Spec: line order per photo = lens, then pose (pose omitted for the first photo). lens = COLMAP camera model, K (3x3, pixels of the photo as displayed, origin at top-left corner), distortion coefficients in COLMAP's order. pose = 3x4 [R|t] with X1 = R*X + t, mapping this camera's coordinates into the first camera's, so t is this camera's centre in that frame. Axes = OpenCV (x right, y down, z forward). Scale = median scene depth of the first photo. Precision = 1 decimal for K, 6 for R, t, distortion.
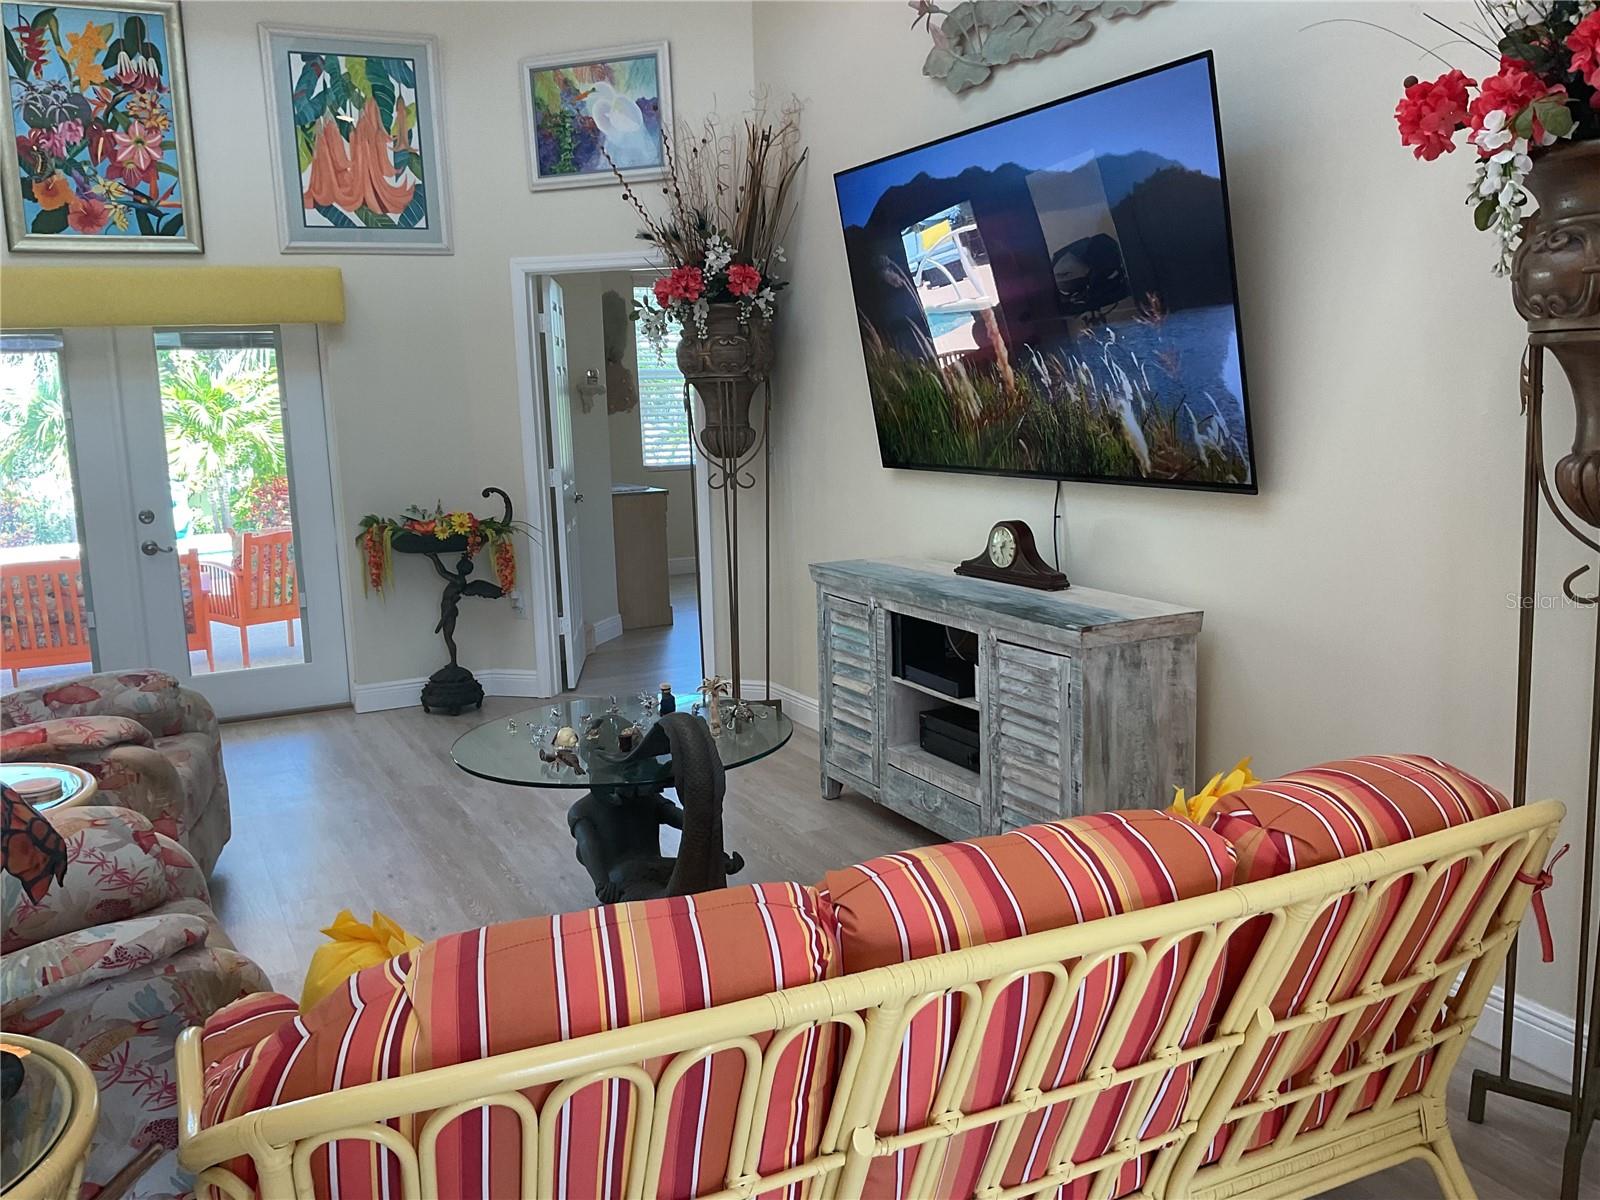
lens RADIAL K [[1313.3, 0, 794.5], [0, 1313.3, 602.3], [0, 0, 1]] dist [0.081686, -0.159276]
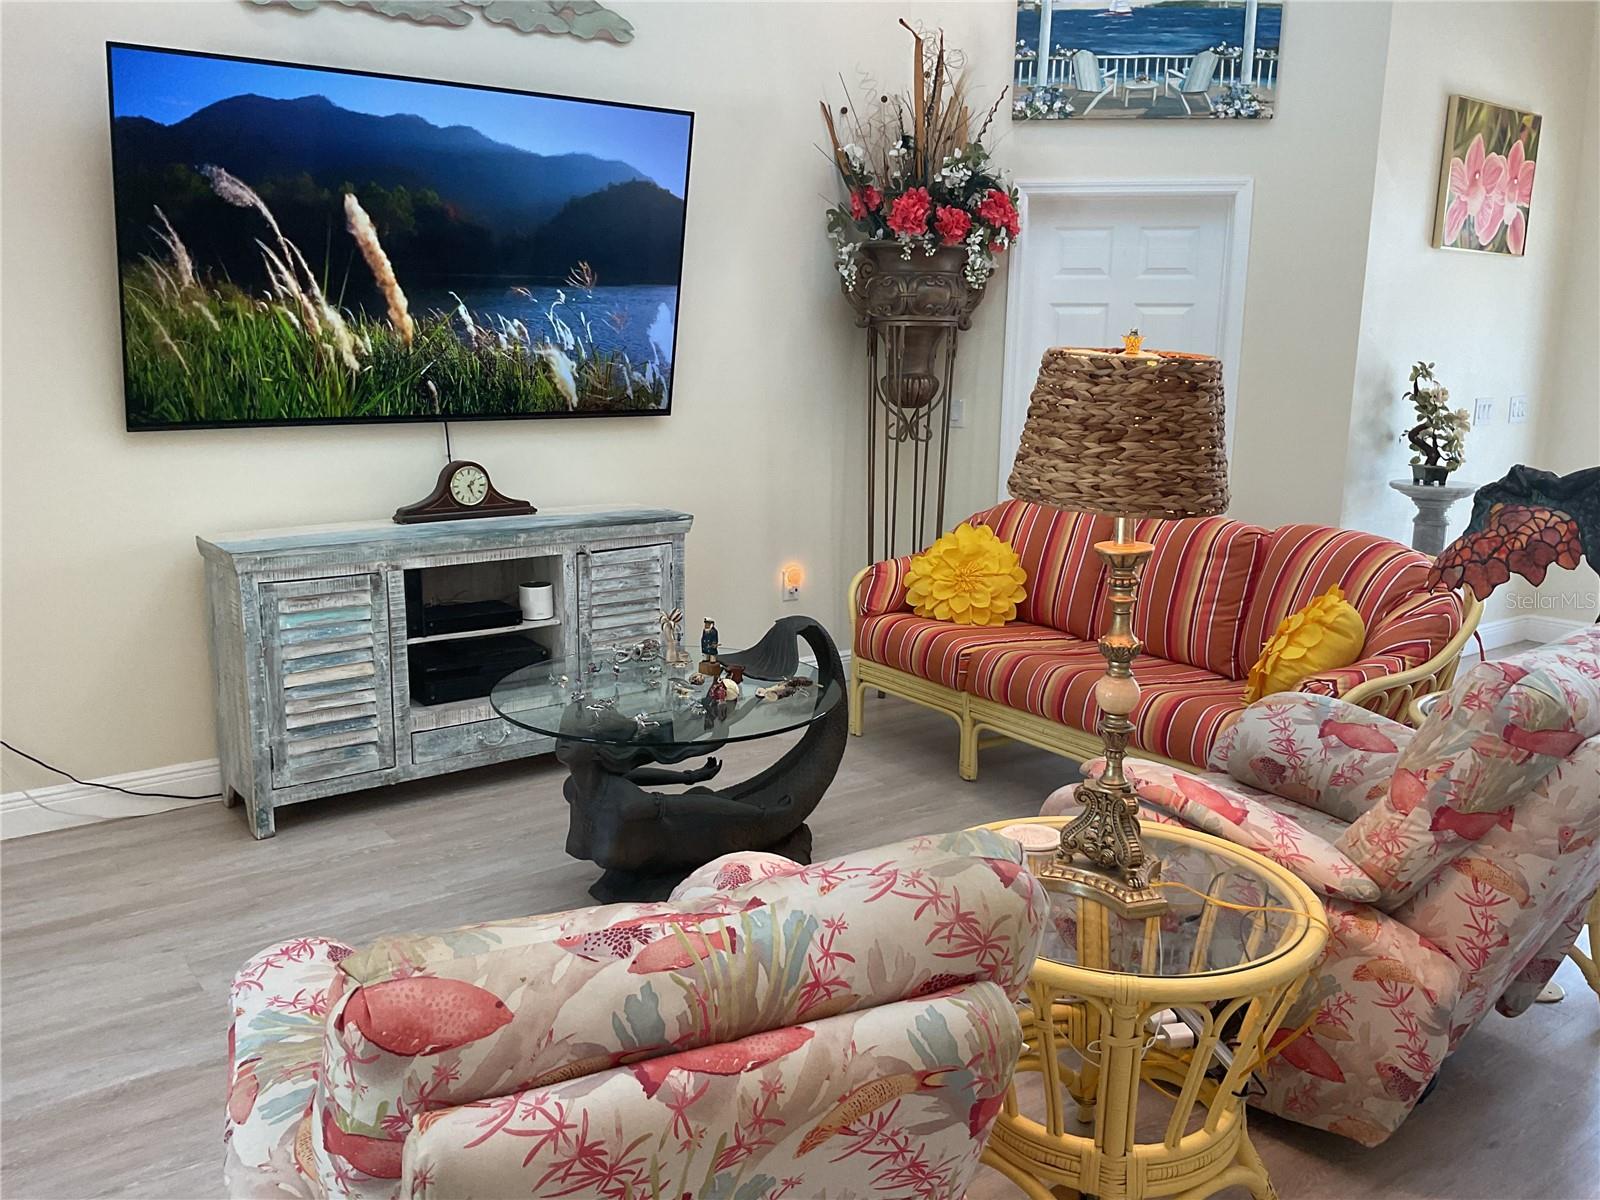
lens RADIAL K [[1313.3, 0, 794.6], [0, 1313.3, 611.6], [0, 0, 1]] dist [0.081686, -0.159276]
pose [[-0.176091, -0.174196, 0.968838, -1.027769], [0.152717, 0.967467, 0.201706, -0.129506], [-0.972455, 0.183477, -0.143759, 0.994019]]
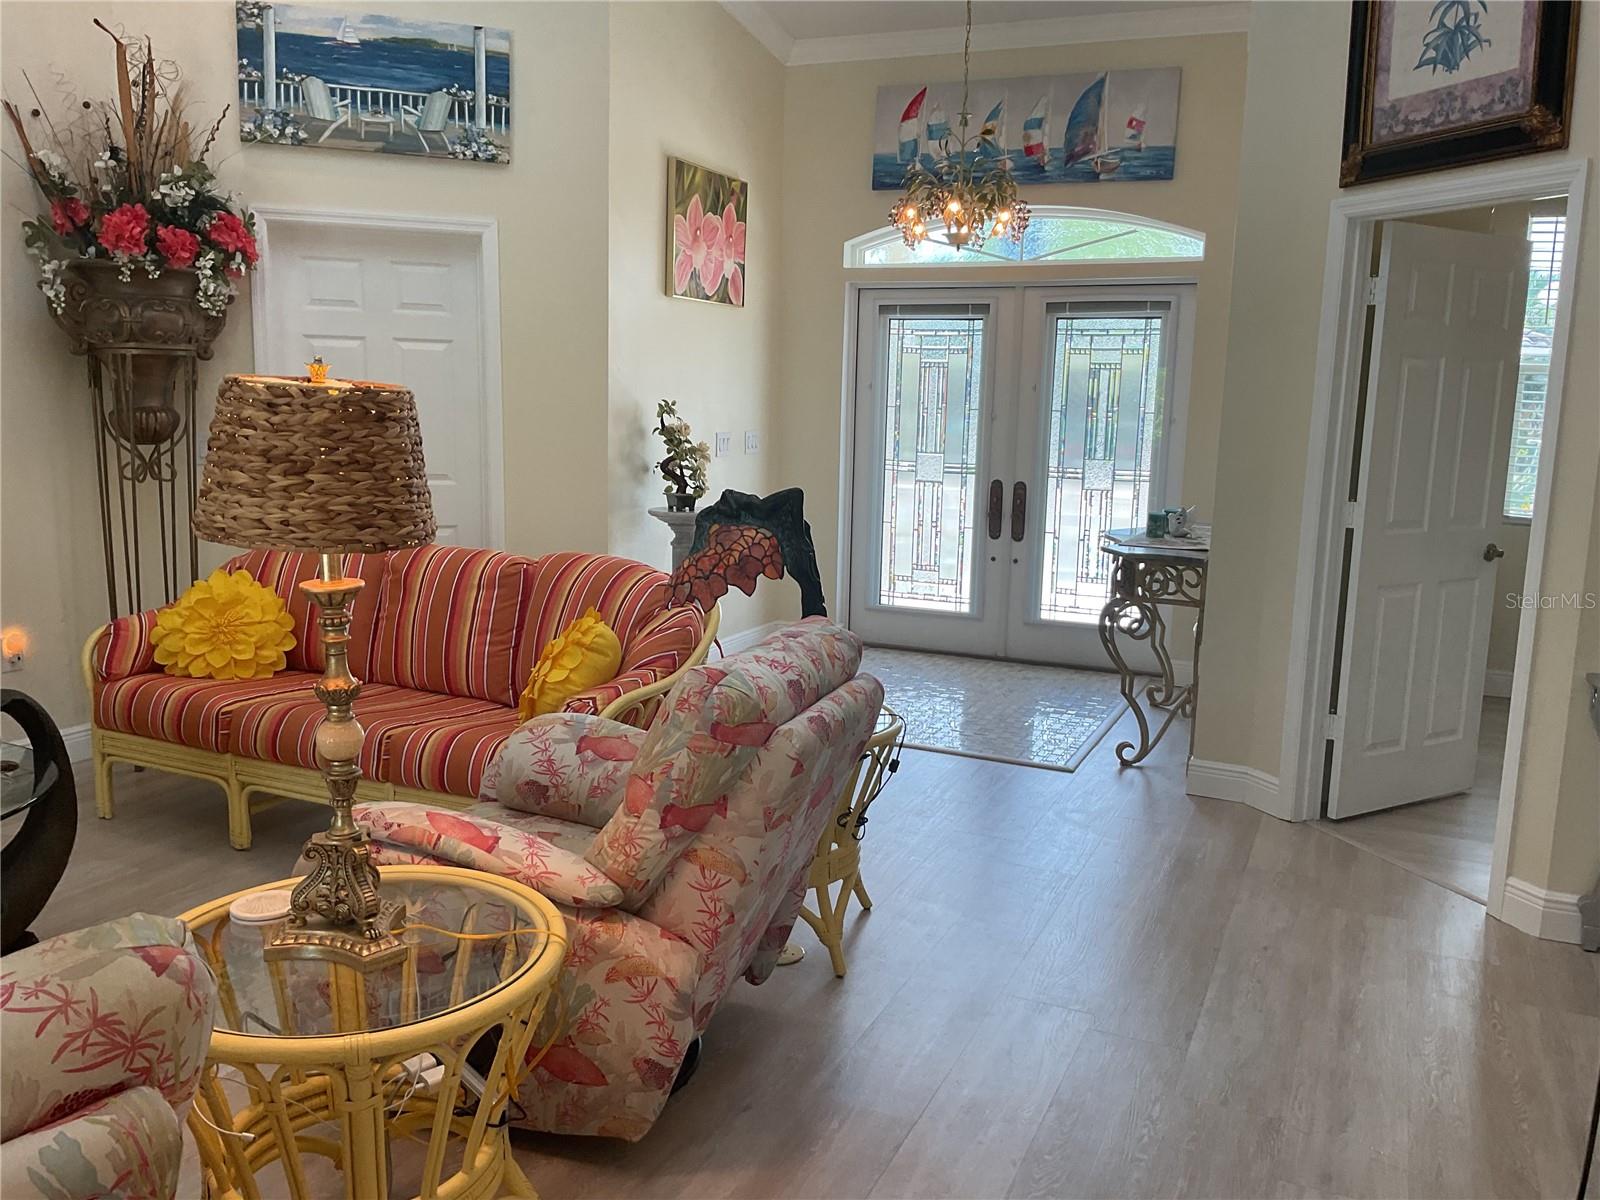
lens RADIAL K [[1313.3, 0, 790.4], [0, 1313.3, 612.8], [0, 0, 1]] dist [0.081686, -0.159276]
pose [[-0.631225, -0.116005, 0.766875, -1.032809], [0.122078, 0.961567, 0.245940, -0.121374], [-0.765932, 0.248863, -0.592803, 0.958206]]
